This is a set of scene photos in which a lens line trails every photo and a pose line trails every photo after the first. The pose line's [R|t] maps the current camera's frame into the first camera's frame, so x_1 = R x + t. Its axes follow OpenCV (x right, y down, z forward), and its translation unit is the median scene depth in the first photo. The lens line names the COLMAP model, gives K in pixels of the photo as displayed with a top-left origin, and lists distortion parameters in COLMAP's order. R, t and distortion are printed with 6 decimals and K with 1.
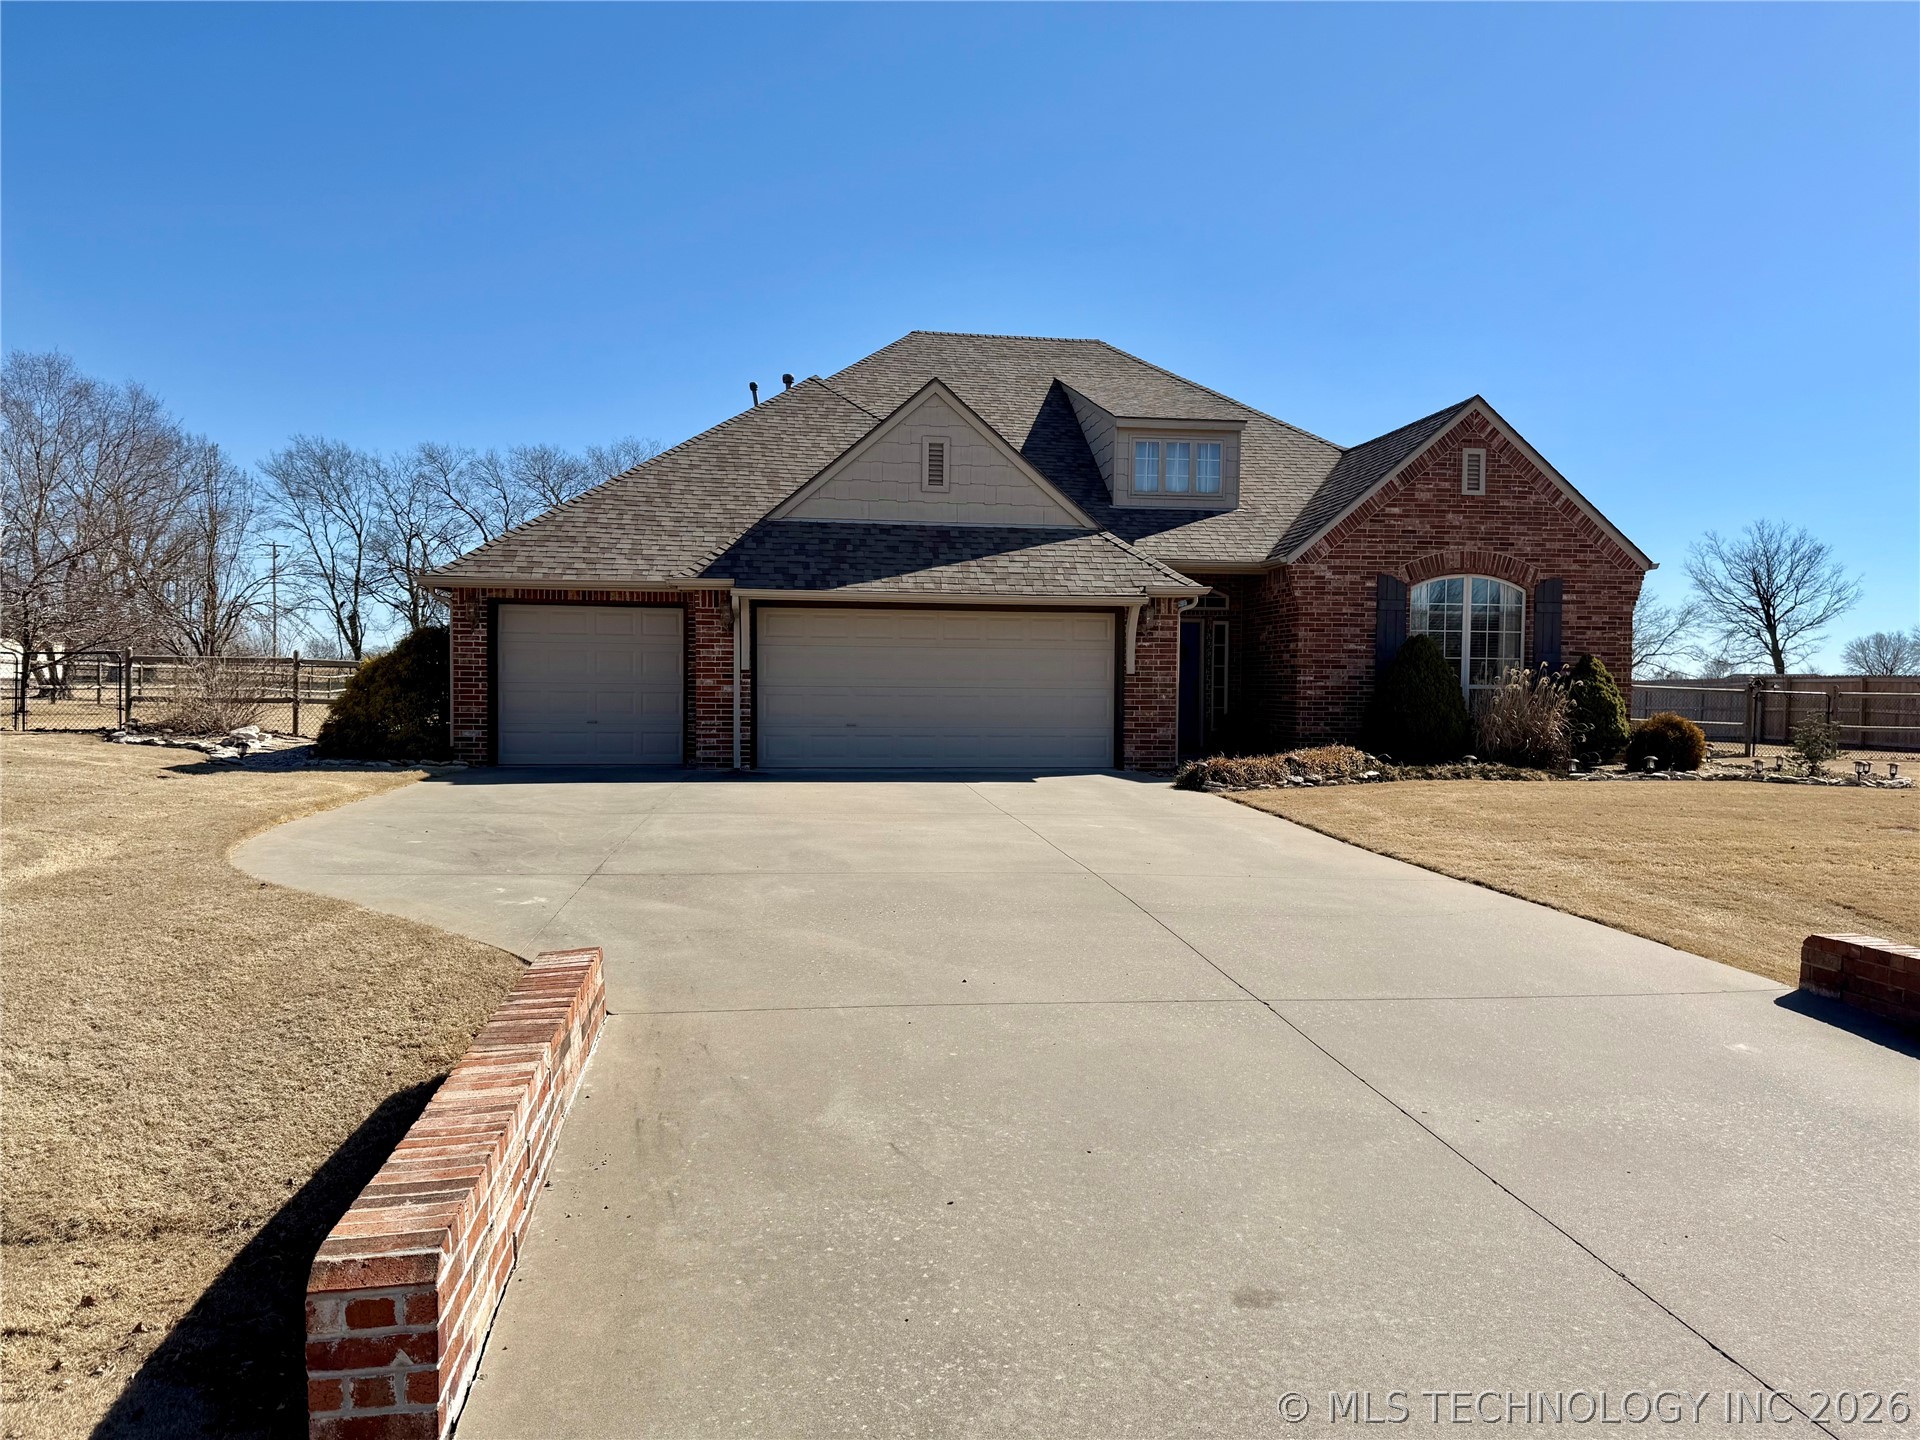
lens RADIAL K [[1306.8, 0, 939.5], [0, 1306.8, 735.2], [0, 0, 1]] dist [0.164765, -0.331688]
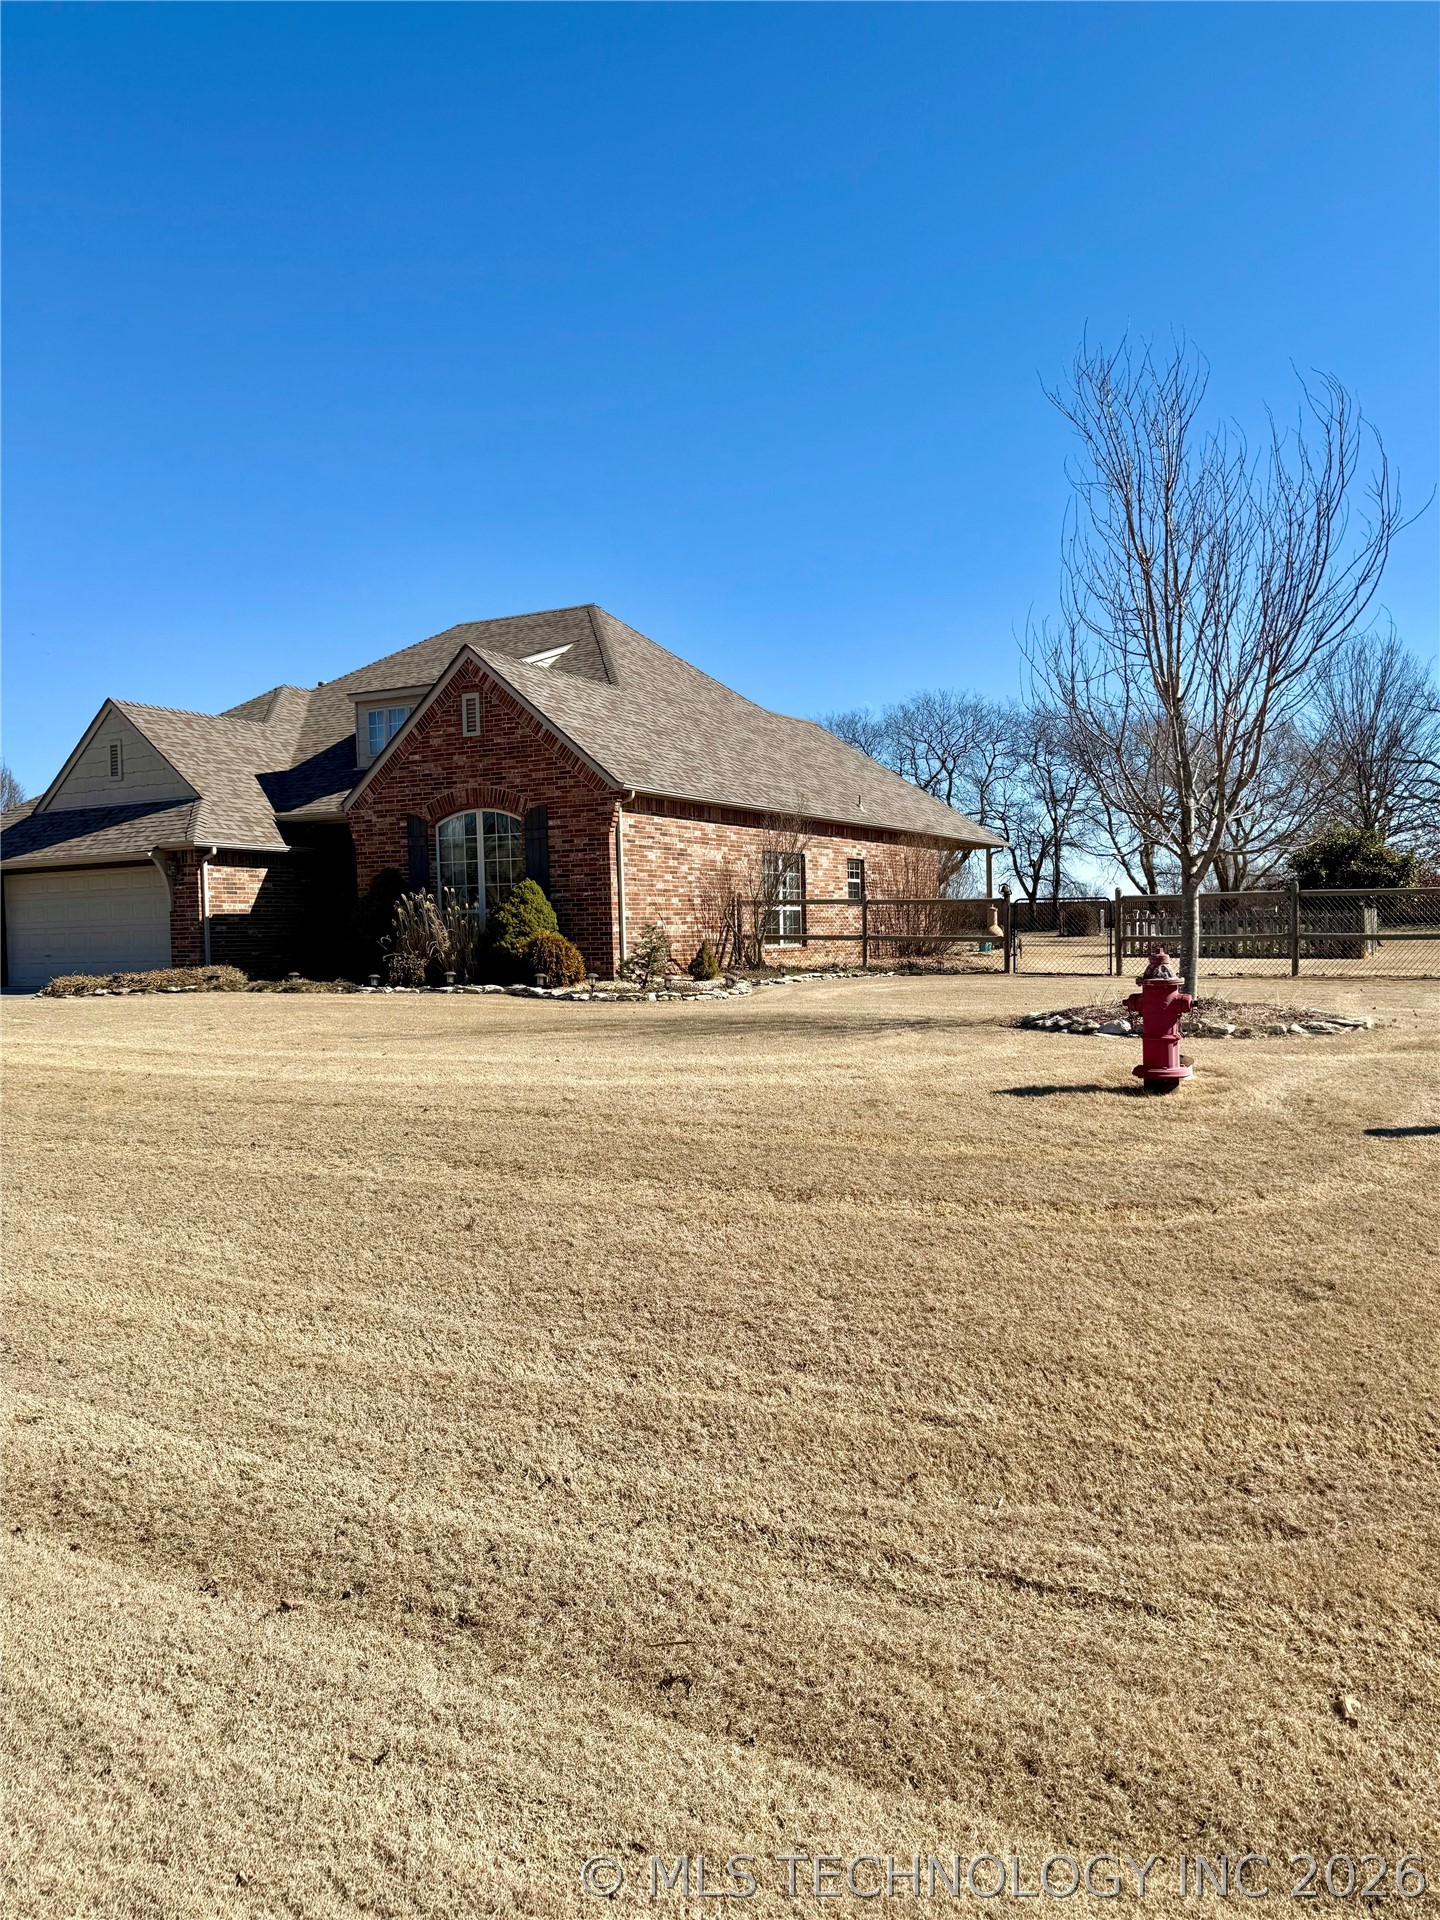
lens RADIAL K [[1362.0, 0, 720.0], [0, 1362.0, 960.0], [0, 0, 1]] dist [0.058398, -0.088401]
pose [[0.800595, -0.011380, -0.599098, 1.252293], [0.009004, 0.999935, -0.006961, 0.013329], [0.599138, 0.000179, 0.800646, 0.226922]]
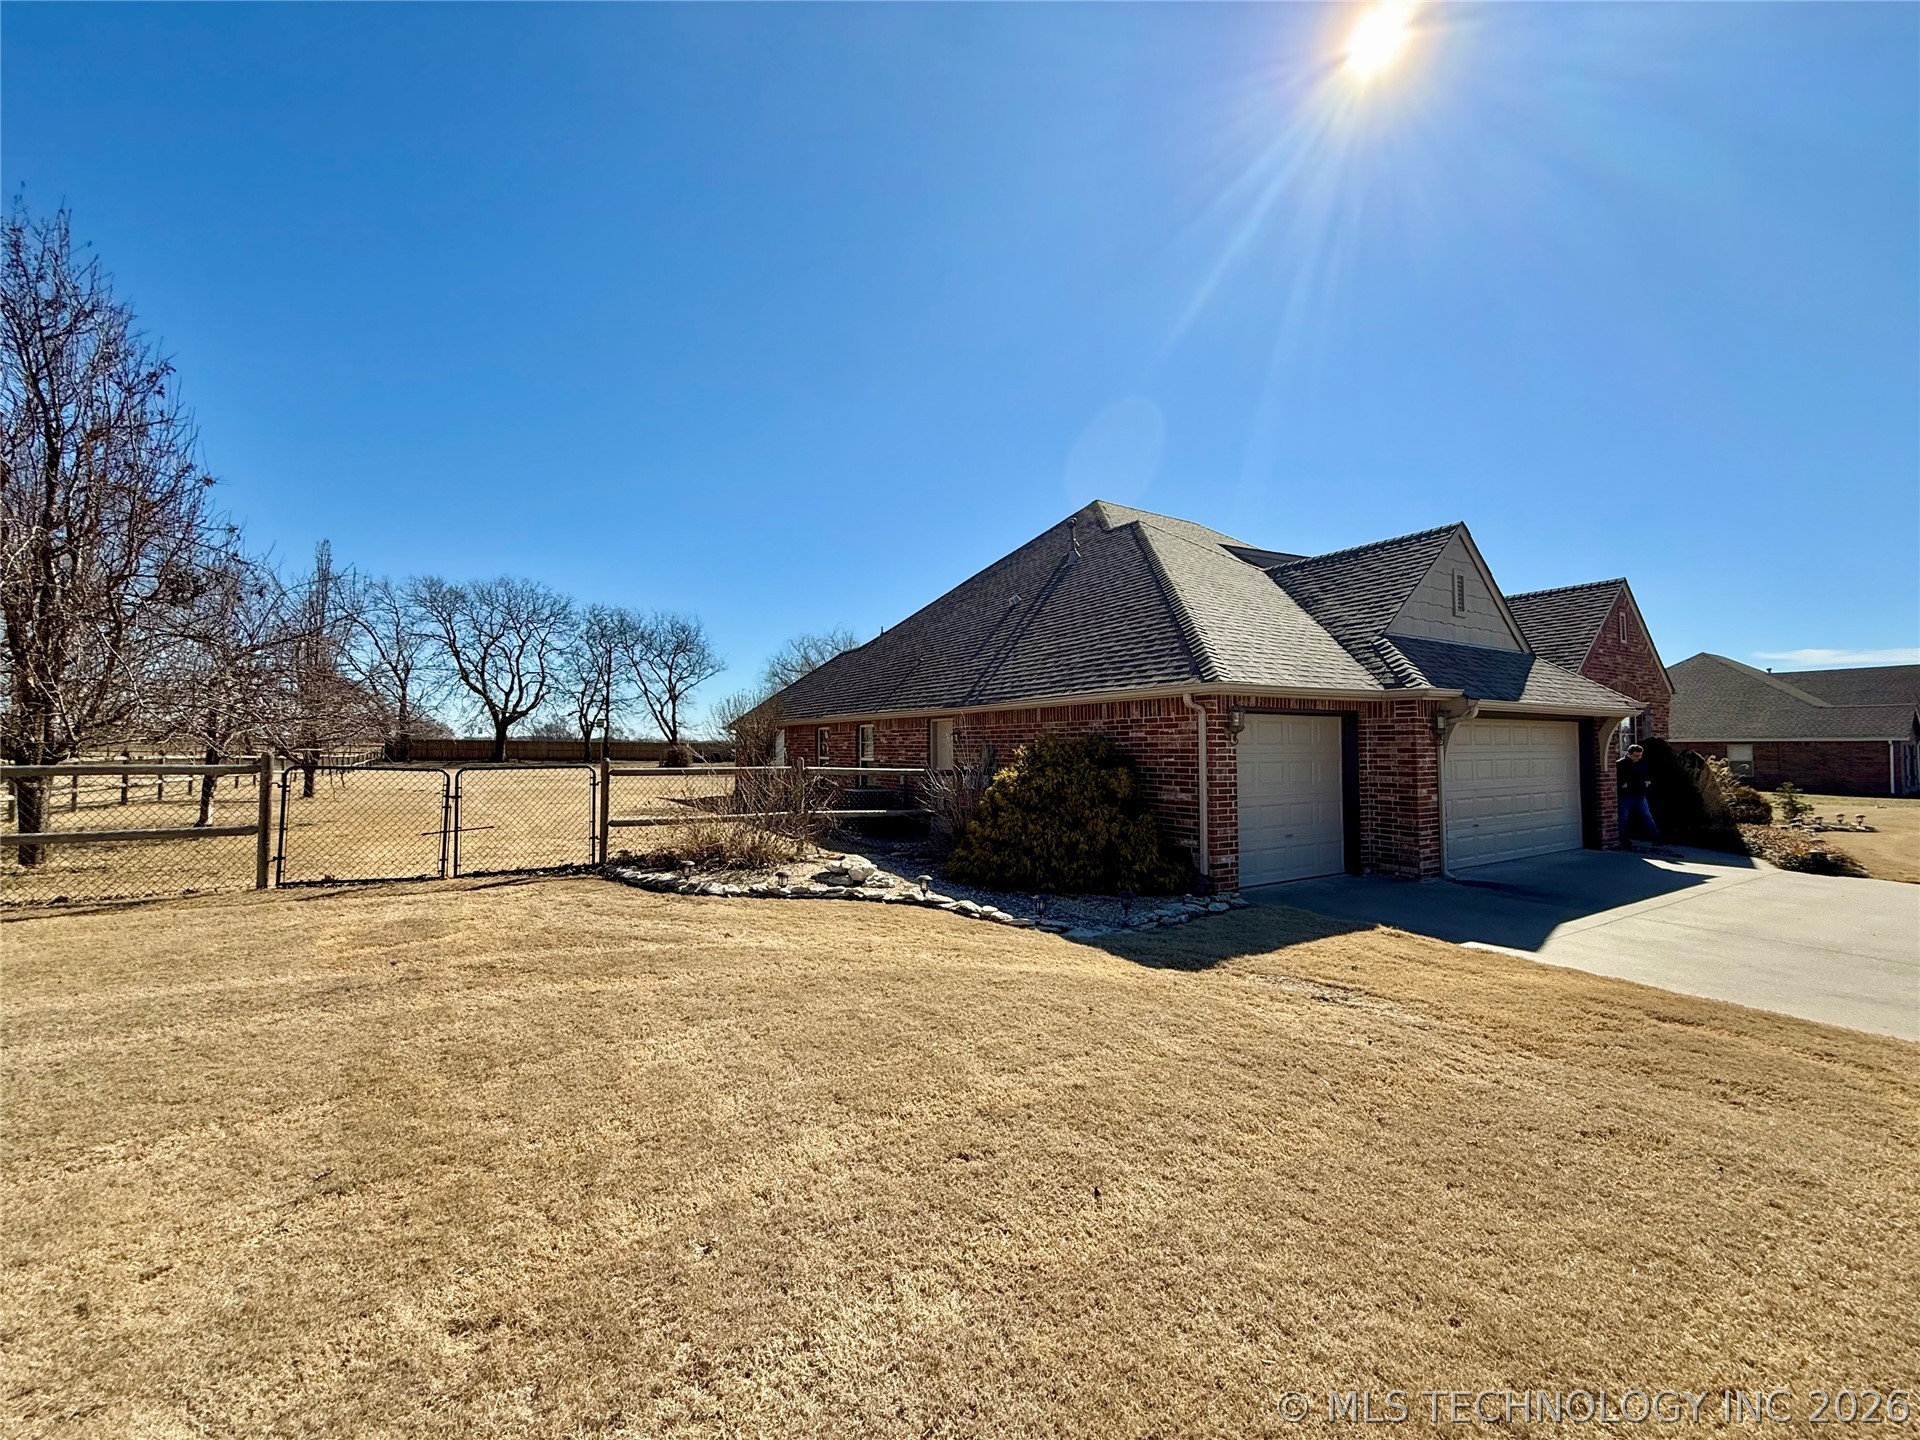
lens RADIAL K [[764.4, 0, 960.0], [0, 764.4, 720.0], [0, 0, 1]] dist [0.000377, -0.000345]
pose [[0.913161, 0.003983, 0.407580, -0.638844], [0.025046, 0.997514, -0.065864, -0.057068], [-0.406829, 0.070353, 0.910791, 0.534842]]
